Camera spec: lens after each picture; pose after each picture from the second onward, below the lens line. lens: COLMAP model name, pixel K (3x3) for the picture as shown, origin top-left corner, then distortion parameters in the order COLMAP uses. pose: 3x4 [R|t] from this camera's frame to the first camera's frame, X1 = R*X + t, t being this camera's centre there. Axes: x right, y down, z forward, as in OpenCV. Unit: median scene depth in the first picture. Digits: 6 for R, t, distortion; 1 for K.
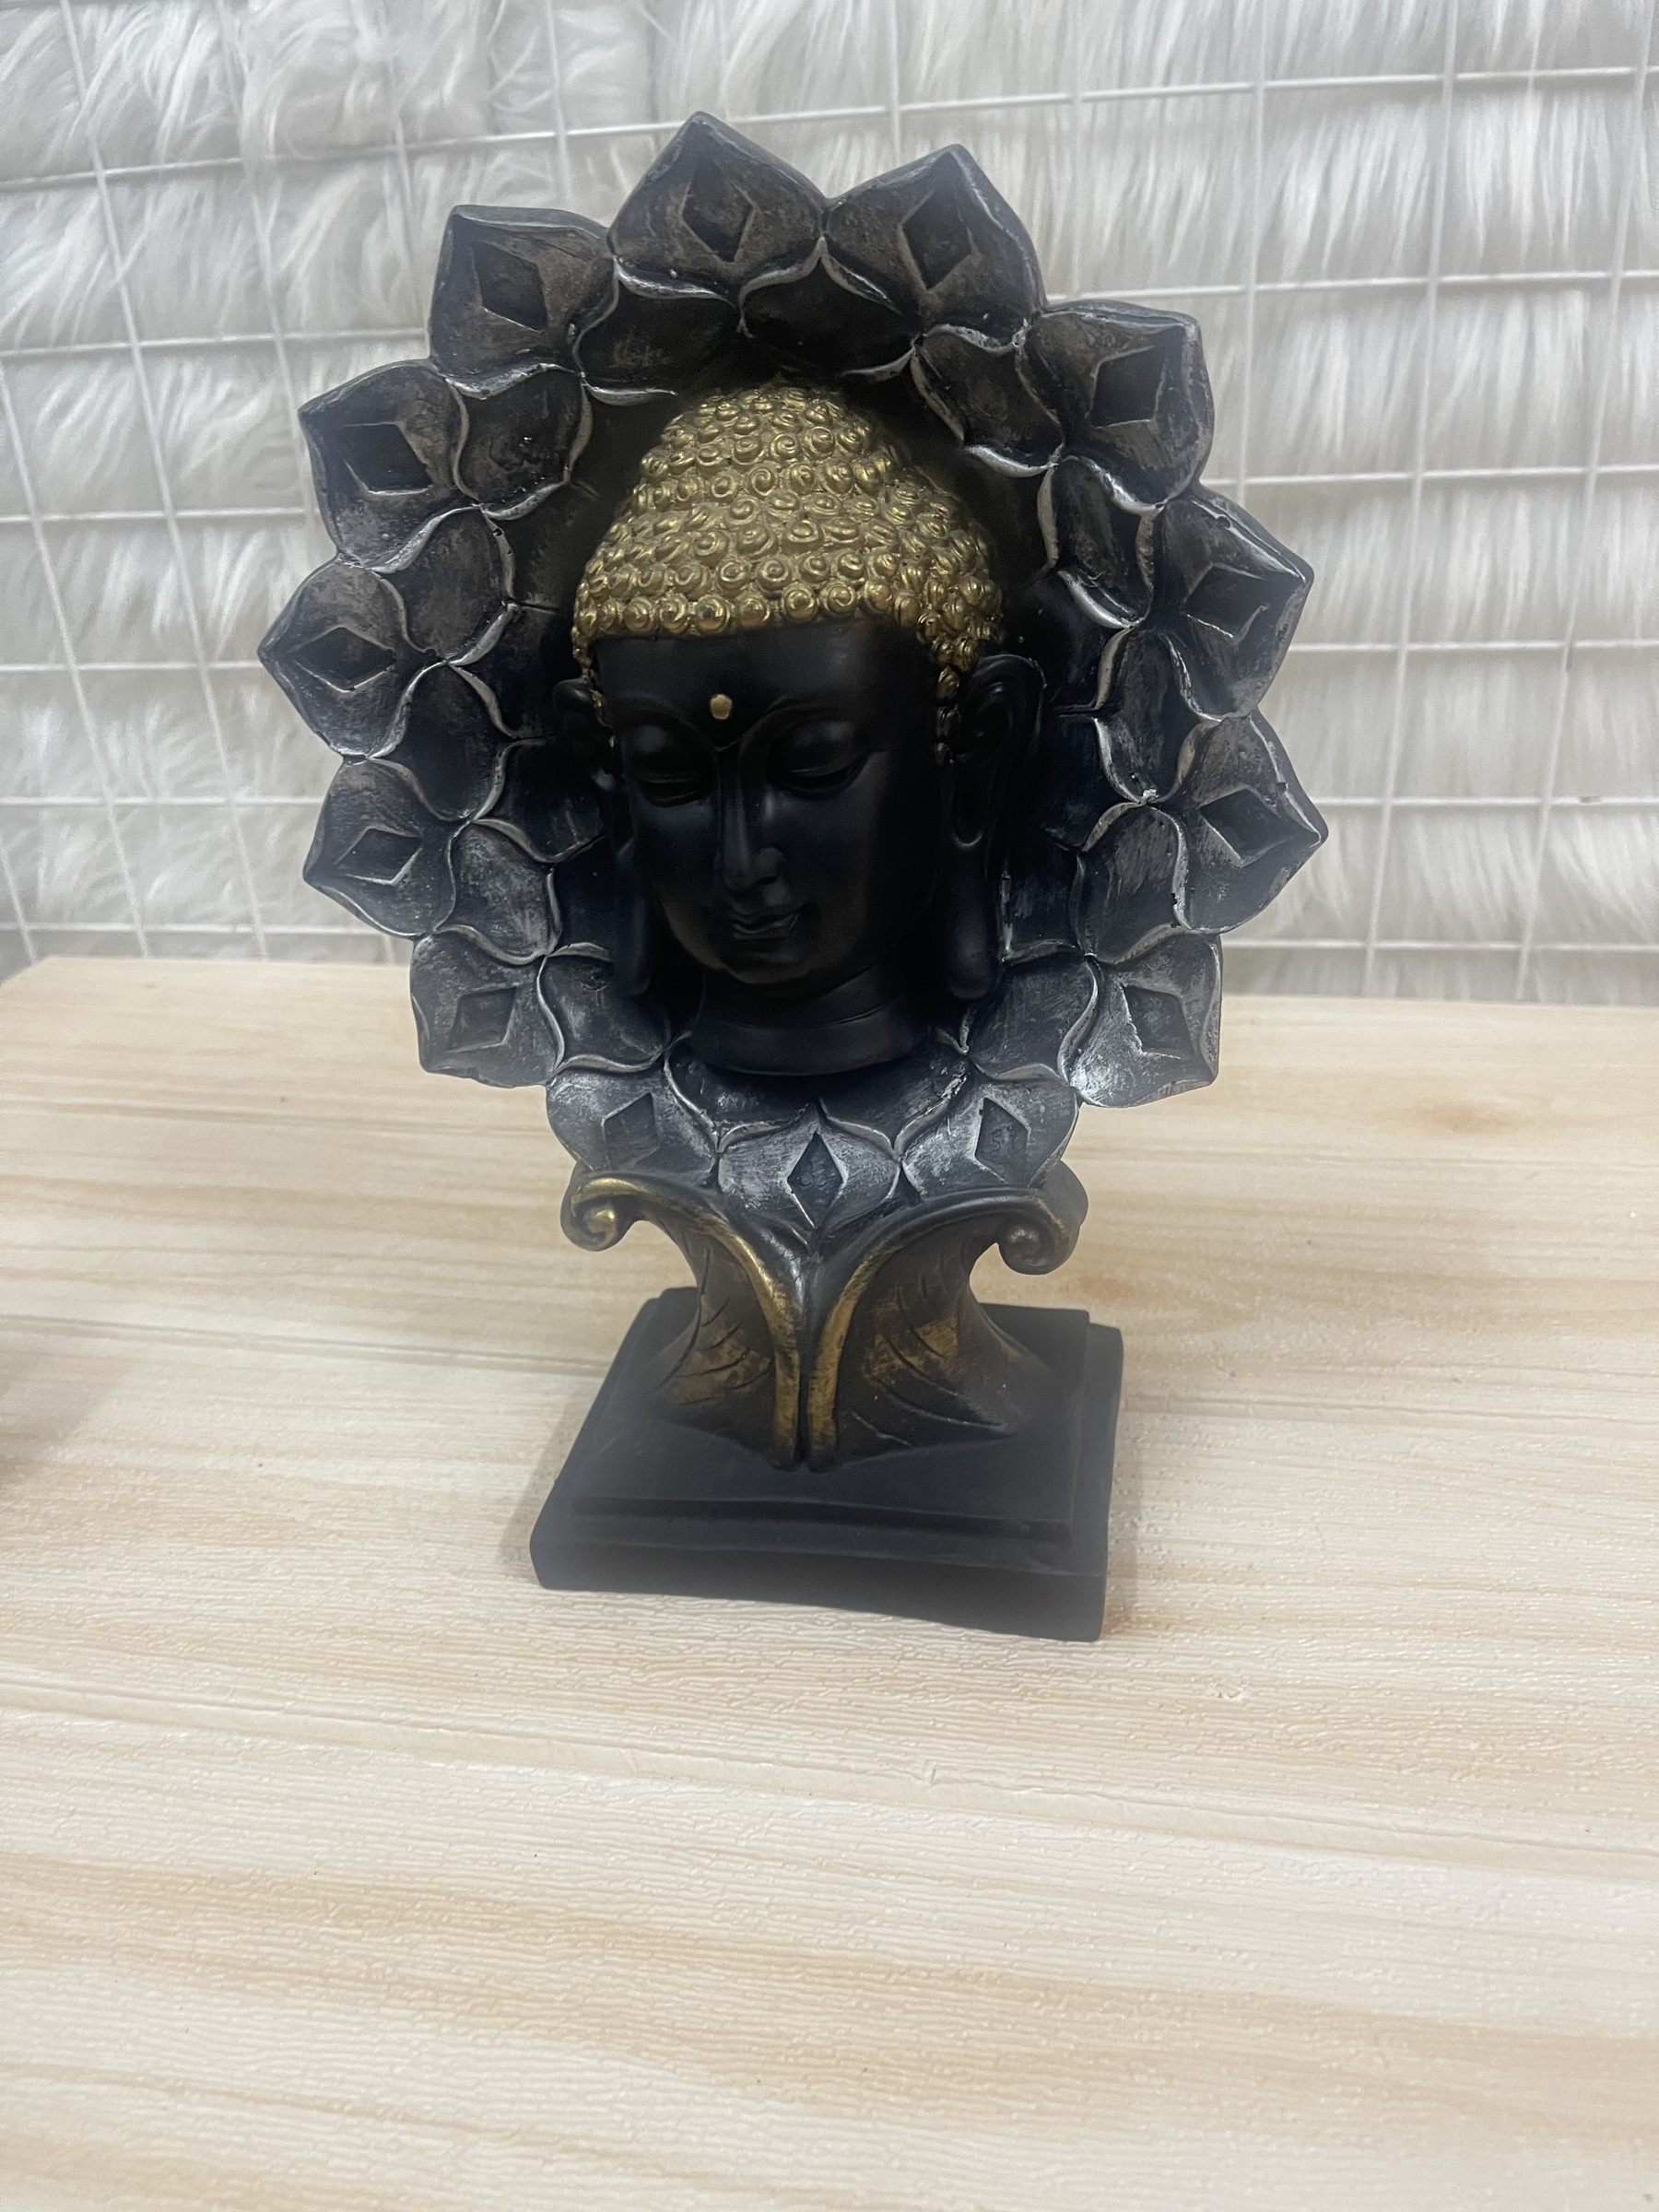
lens RADIAL K [[1729.6, 0, 822.0], [0, 1729.6, 1093.8], [0, 0, 1]] dist [0.054460, -0.098668]
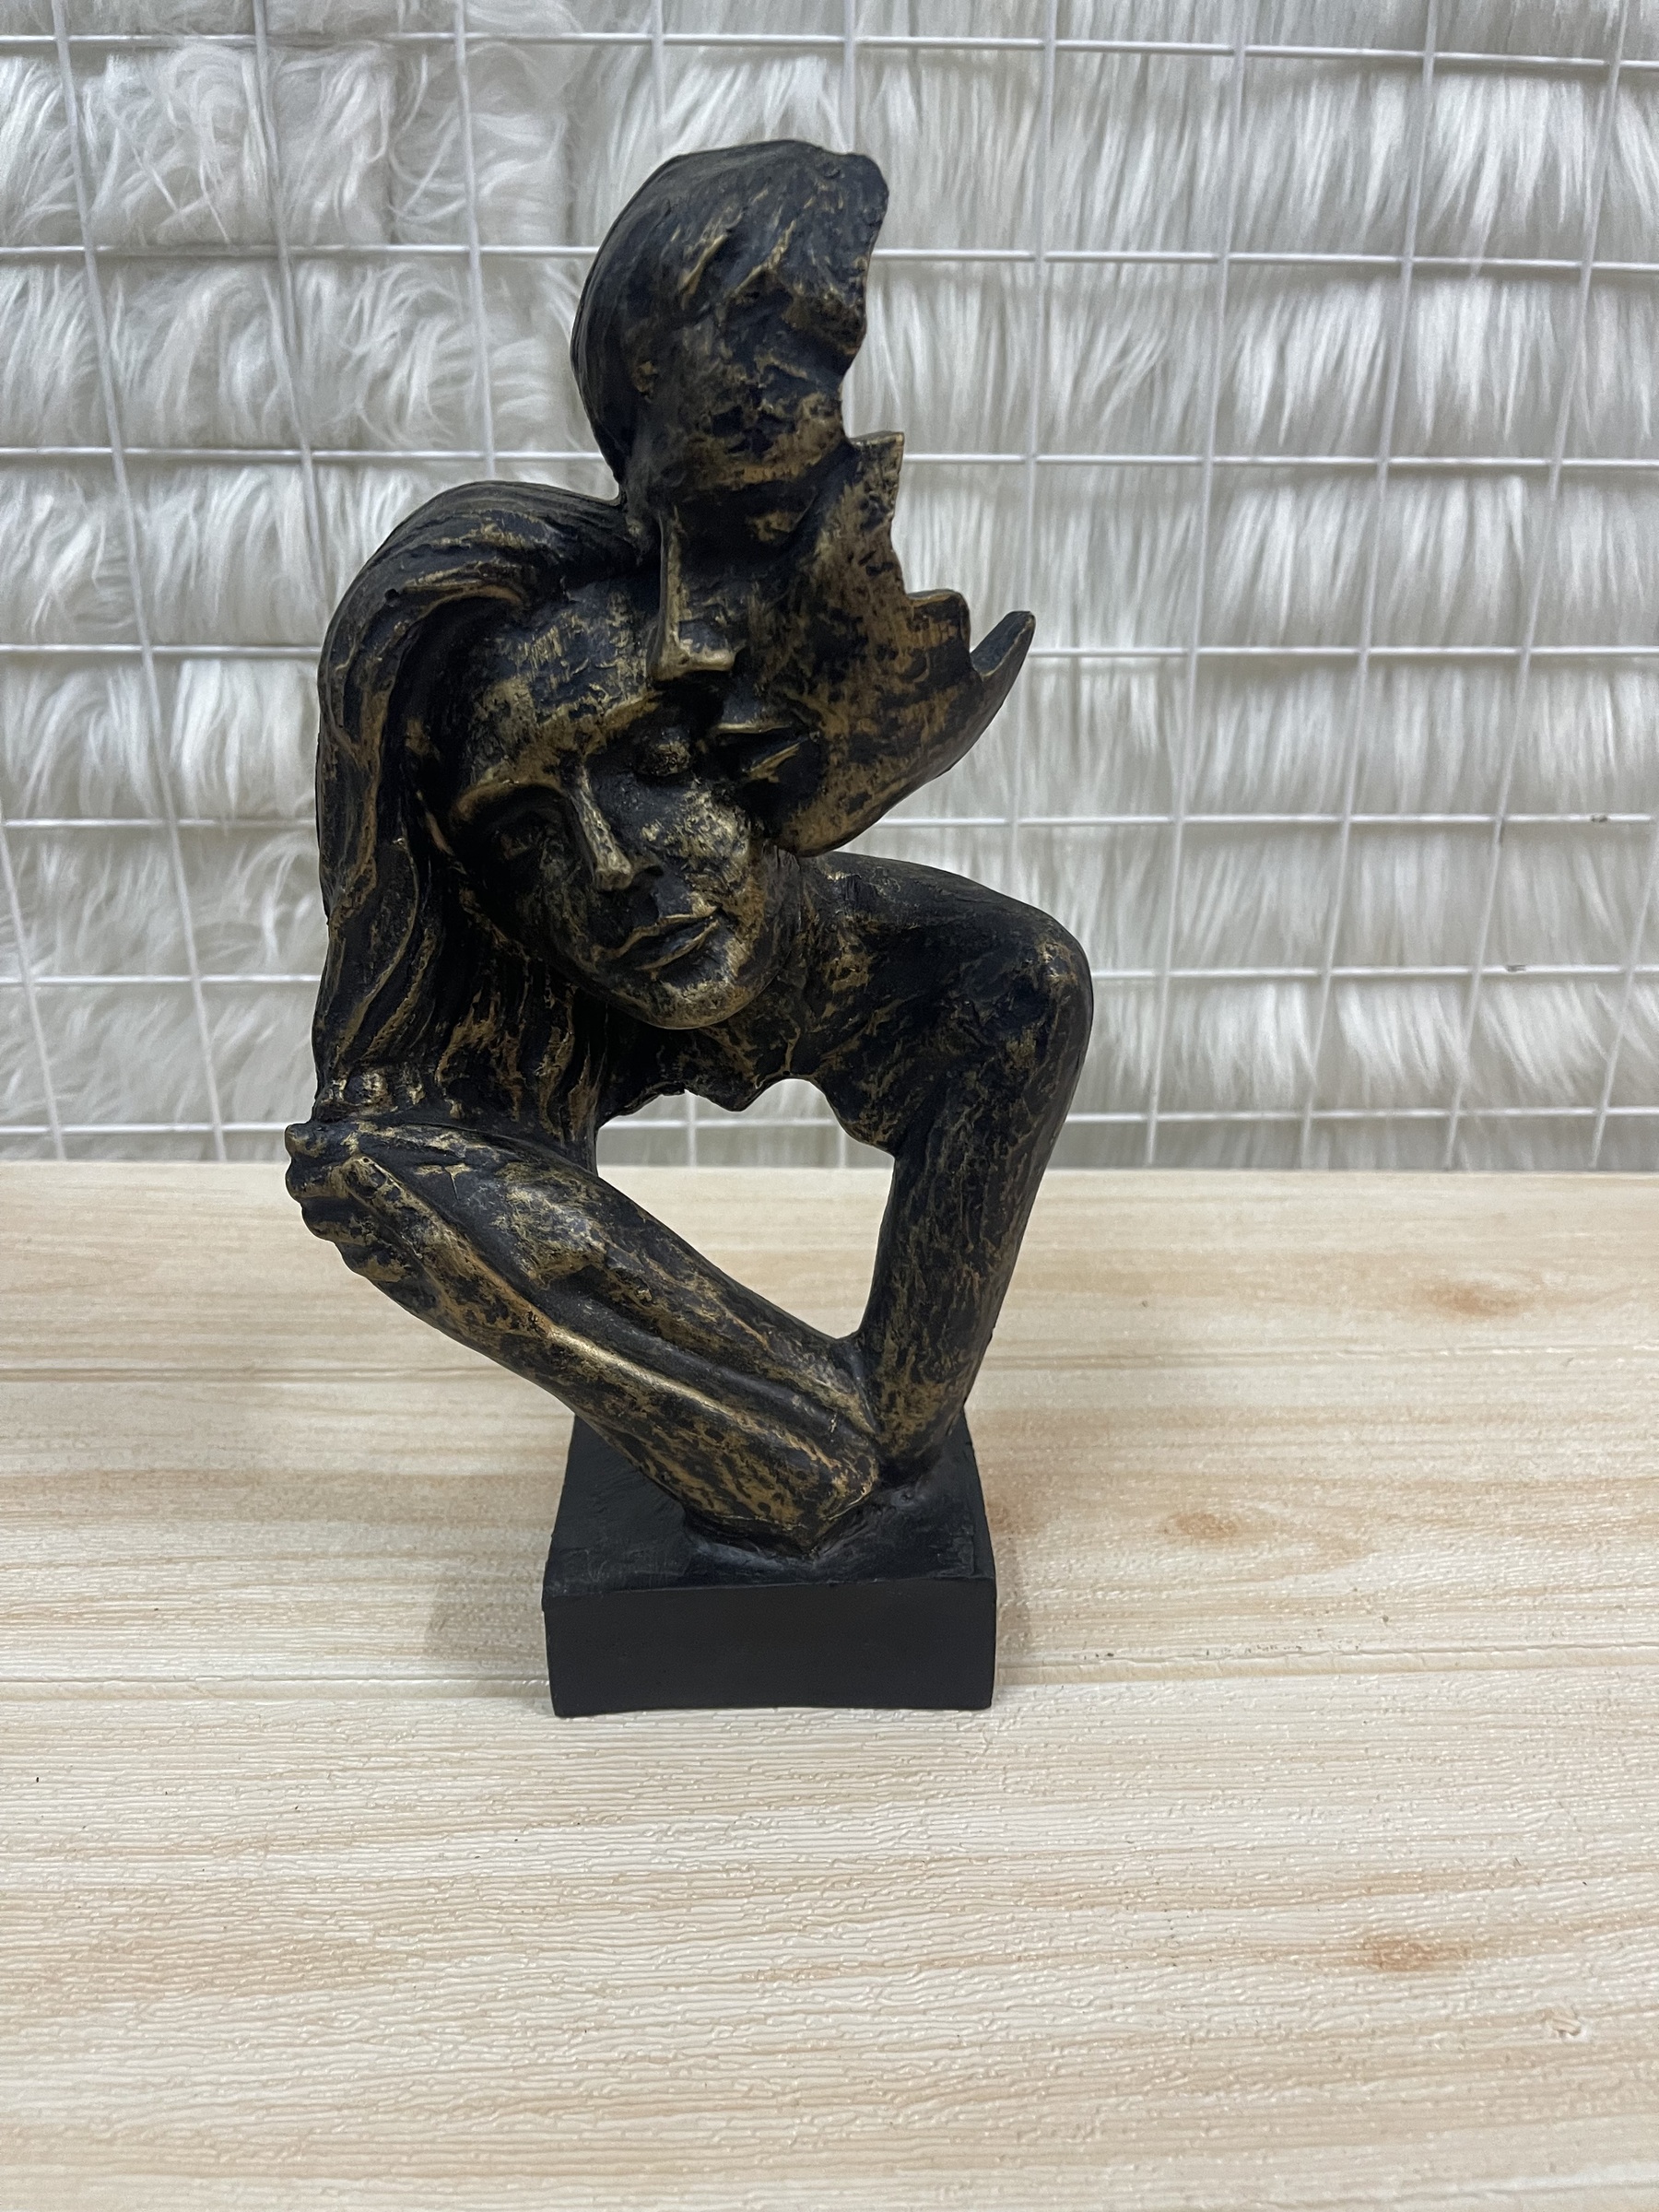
lens RADIAL K [[1729.6, 0, 823.0], [0, 1729.6, 1091.4], [0, 0, 1]] dist [0.054460, -0.098668]
pose [[0.973199, -0.030037, 0.227994, -0.288492], [0.046601, 0.996622, -0.067621, -0.076629], [-0.225193, 0.076433, 0.971311, 0.184891]]
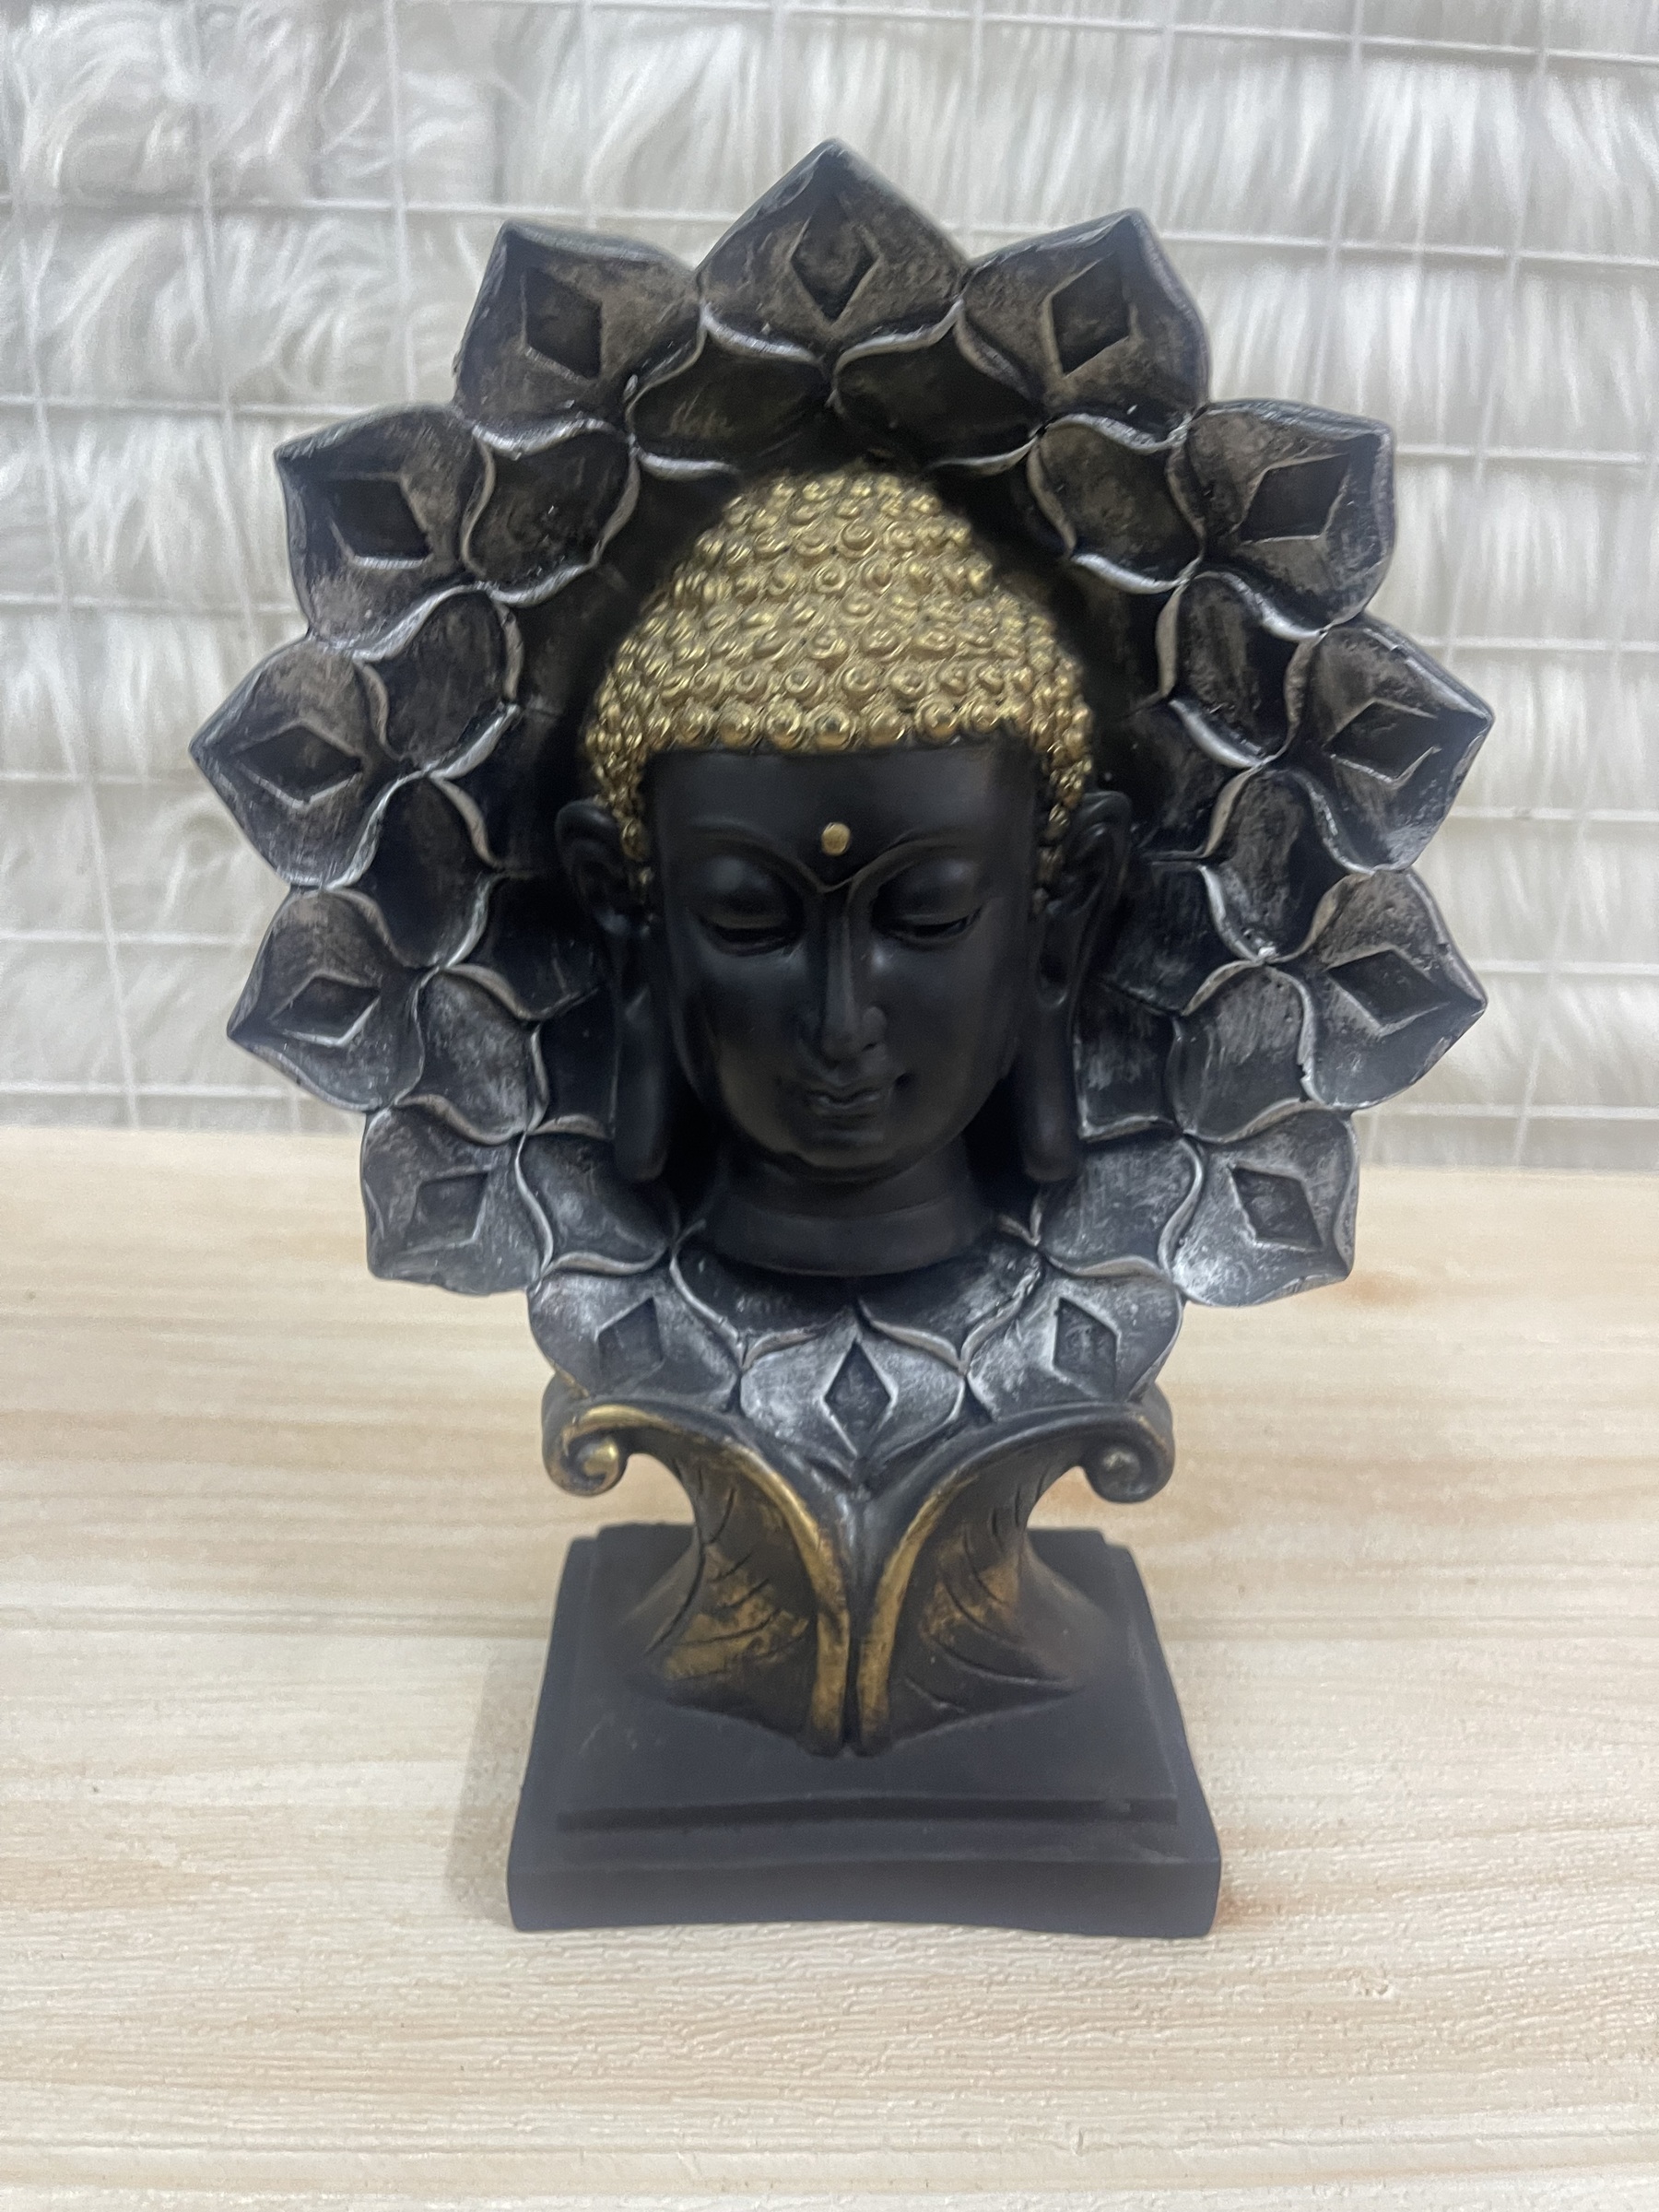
lens RADIAL K [[1729.6, 0, 829.8], [0, 1729.6, 1105.4], [0, 0, 1]] dist [0.054460, -0.098668]
pose [[0.973980, -0.000845, 0.226631, -0.205030], [0.018376, 0.996995, -0.075256, -0.028516], [-0.225886, 0.077462, 0.971069, 0.173560]]
